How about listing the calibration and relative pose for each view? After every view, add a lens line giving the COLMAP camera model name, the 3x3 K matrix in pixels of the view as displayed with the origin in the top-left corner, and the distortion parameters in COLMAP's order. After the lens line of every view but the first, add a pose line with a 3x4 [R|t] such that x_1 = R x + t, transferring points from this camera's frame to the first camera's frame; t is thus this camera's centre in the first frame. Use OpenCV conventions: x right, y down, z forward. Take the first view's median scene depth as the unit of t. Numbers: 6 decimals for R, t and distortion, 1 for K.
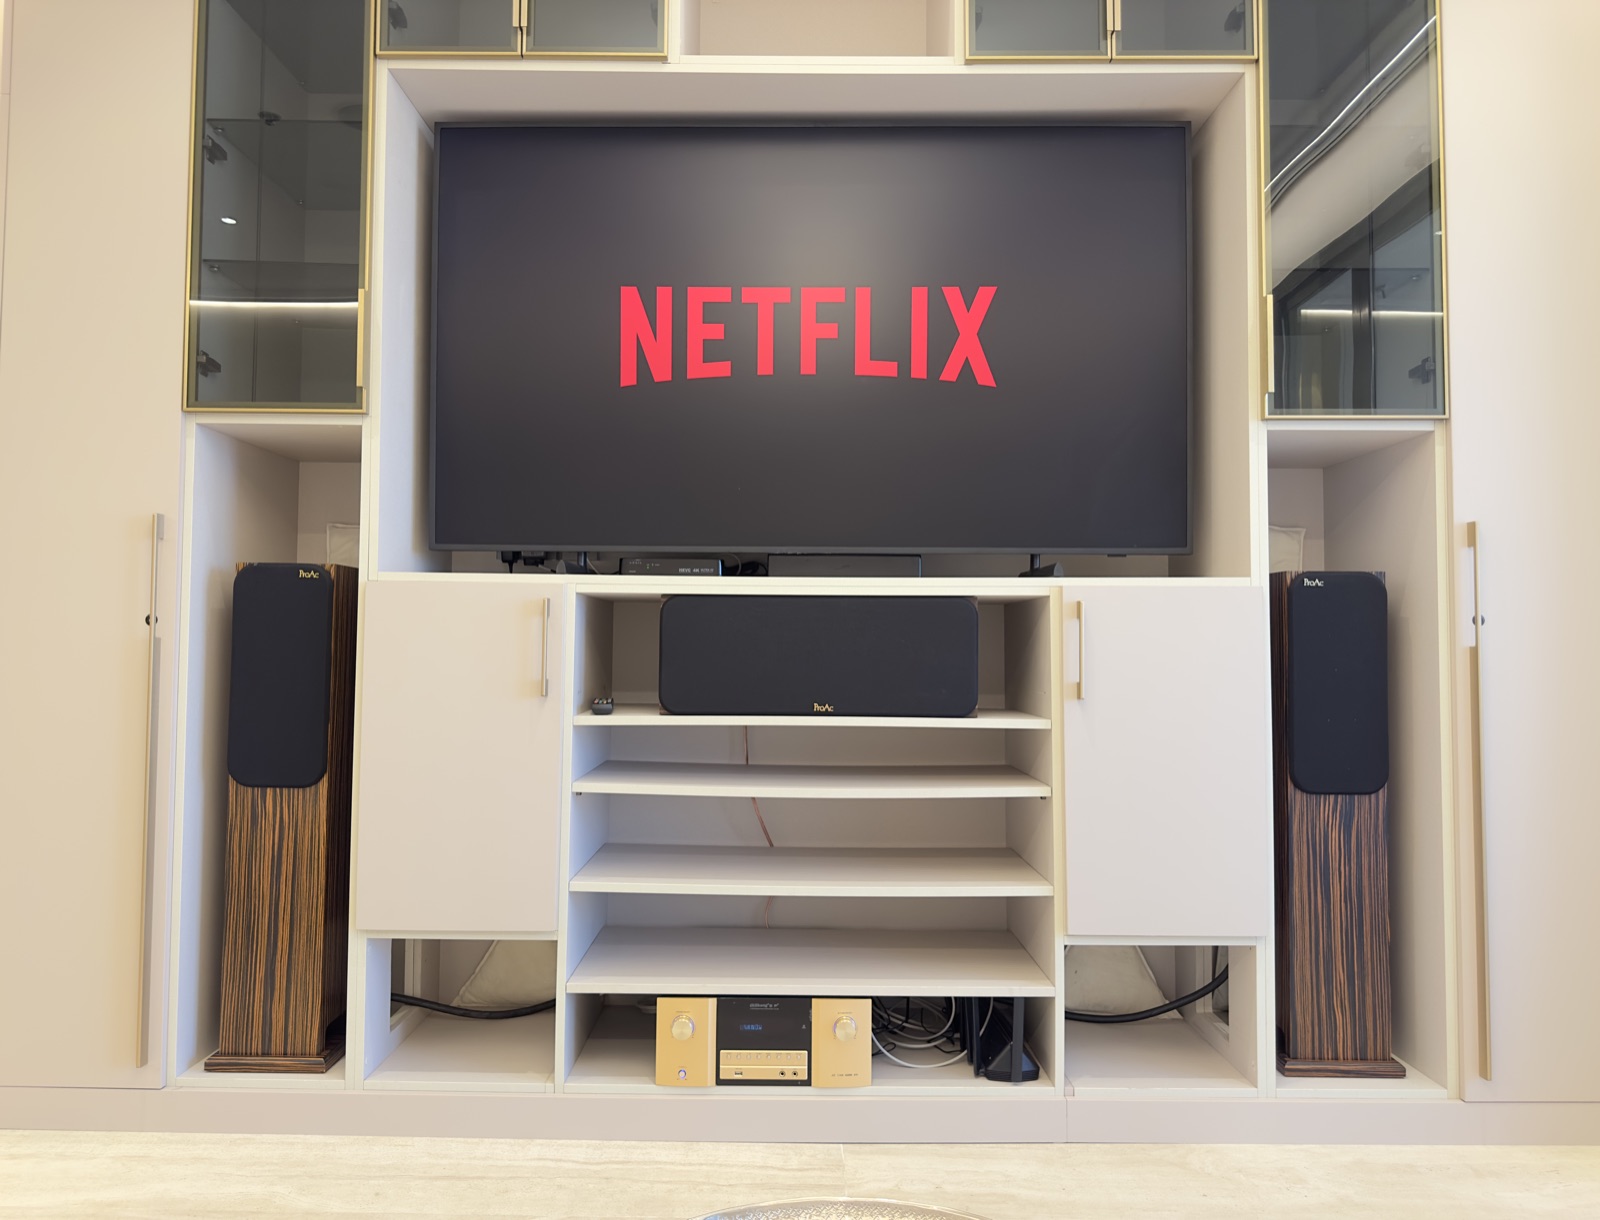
lens RADIAL K [[1123.5, 0, 800.0], [0, 1123.5, 610.0], [0, 0, 1]] dist [0.003291, -0.004445]
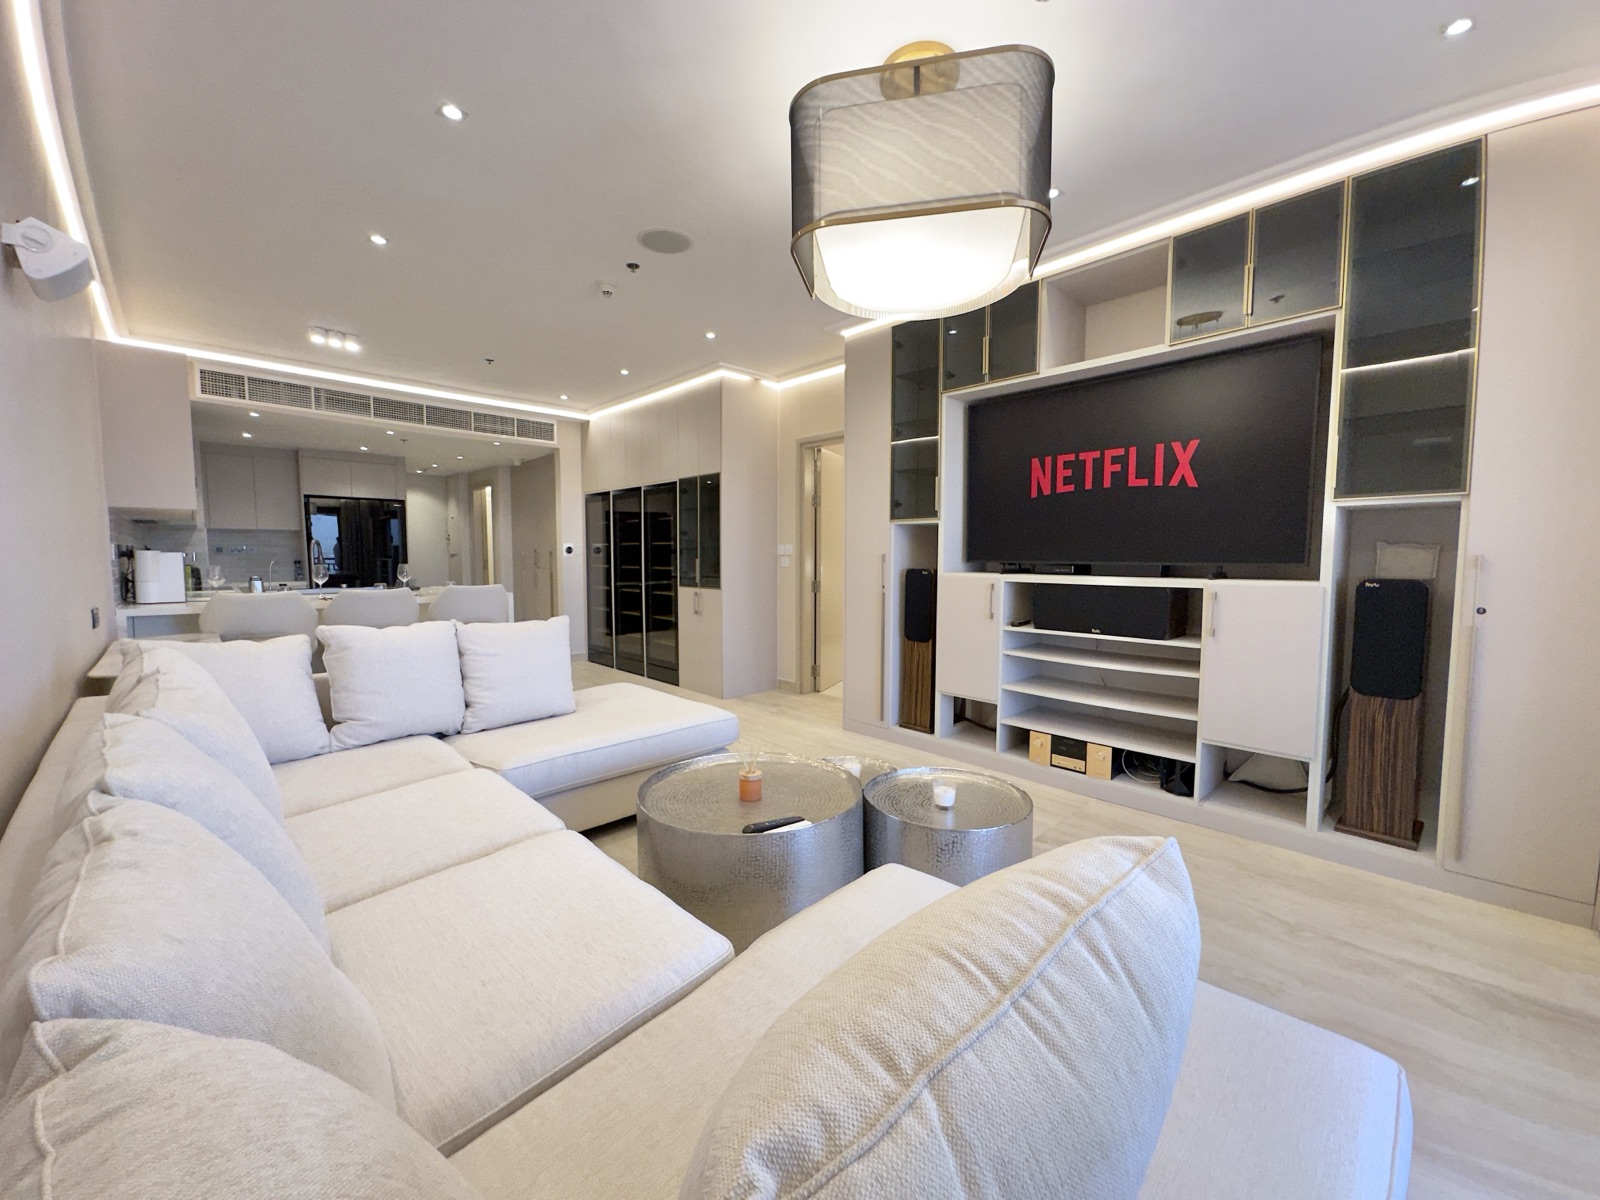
lens RADIAL K [[637.6, 0, 800.0], [0, 637.6, 600.0], [0, 0, 1]] dist [0.001579, 0.000505]
pose [[0.697610, 0.044690, -0.715082, 0.558031], [0.040358, 0.994017, 0.101495, -0.147573], [0.715340, -0.099664, 0.691633, -0.429854]]
